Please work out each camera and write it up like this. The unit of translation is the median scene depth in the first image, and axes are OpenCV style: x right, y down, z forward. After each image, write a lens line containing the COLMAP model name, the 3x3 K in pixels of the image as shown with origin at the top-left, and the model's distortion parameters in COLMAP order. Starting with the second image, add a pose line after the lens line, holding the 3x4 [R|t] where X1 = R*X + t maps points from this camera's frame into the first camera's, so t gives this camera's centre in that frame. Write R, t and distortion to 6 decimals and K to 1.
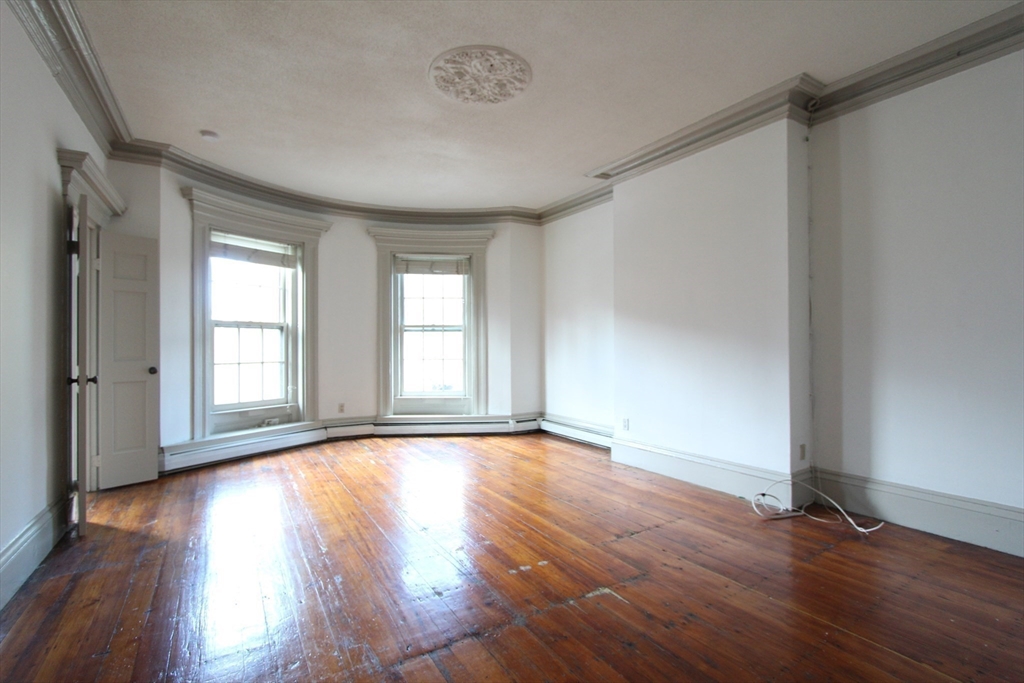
lens RADIAL K [[470.3, 0, 508.3], [0, 470.3, 341.0], [0, 0, 1]] dist [-0.020041, 0.000126]
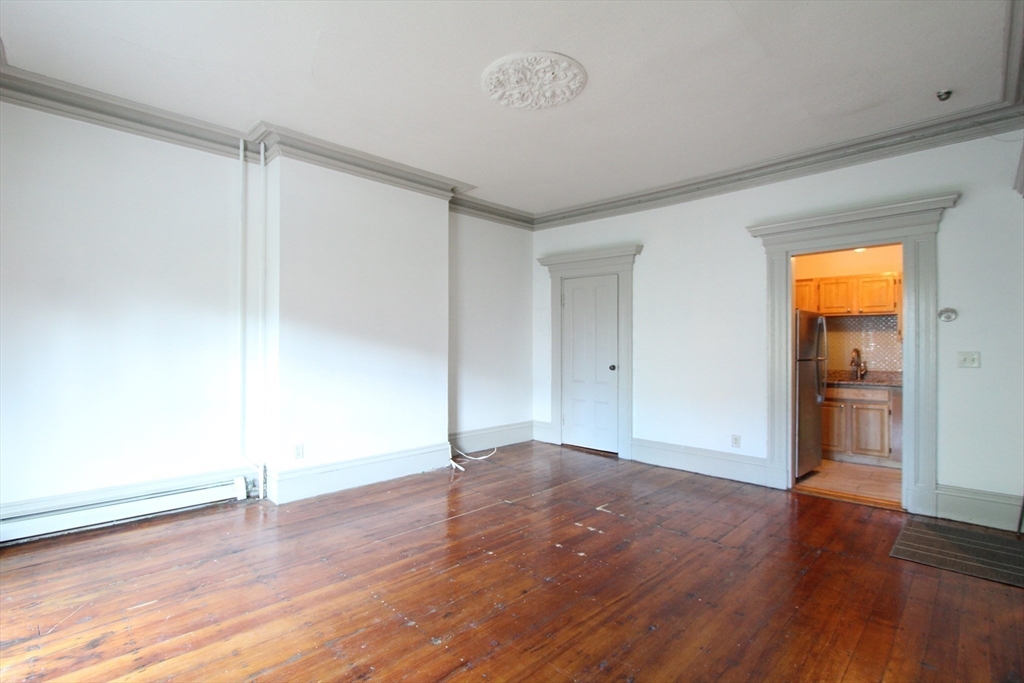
lens RADIAL K [[470.3, 0, 508.3], [0, 470.3, 341.0], [0, 0, 1]] dist [-0.020041, 0.000126]
pose [[-0.223135, 0.012774, 0.974704, -0.539160], [-0.007616, 0.999861, -0.014847, -0.008086], [-0.974758, -0.010737, -0.223006, 0.688675]]
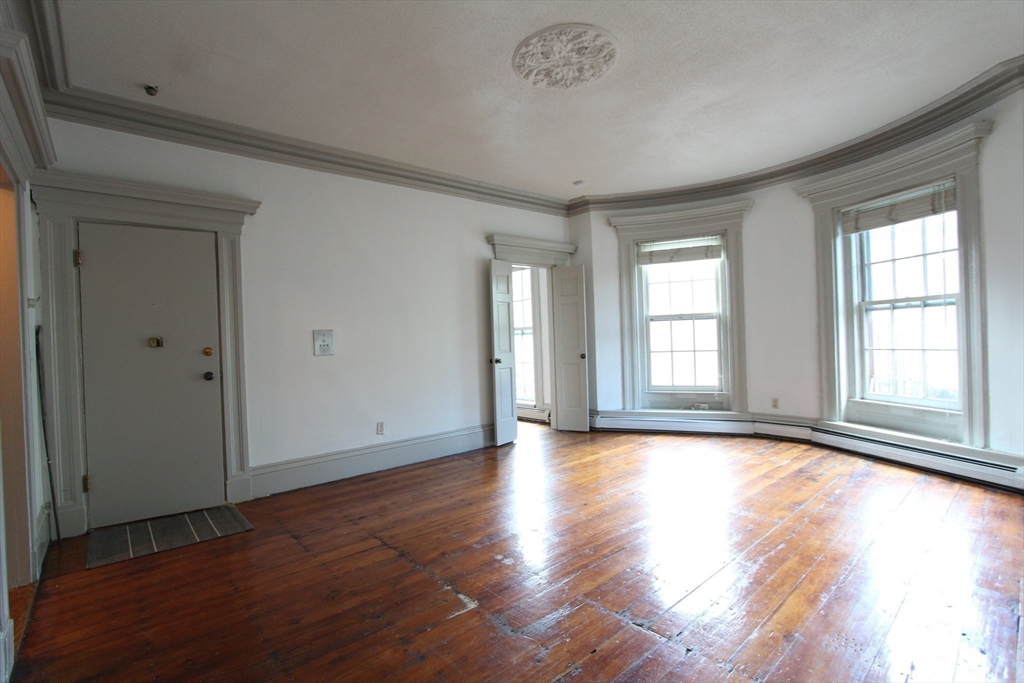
lens RADIAL K [[478.5, 0, 512.0], [0, 478.5, 341.5], [0, 0, 1]] dist [-0.011900, 0.001293]
pose [[0.161294, -0.000888, -0.986906, 0.480911], [0.041137, 0.999137, 0.005824, 0.000350], [0.986049, -0.041537, 0.161191, 0.388583]]
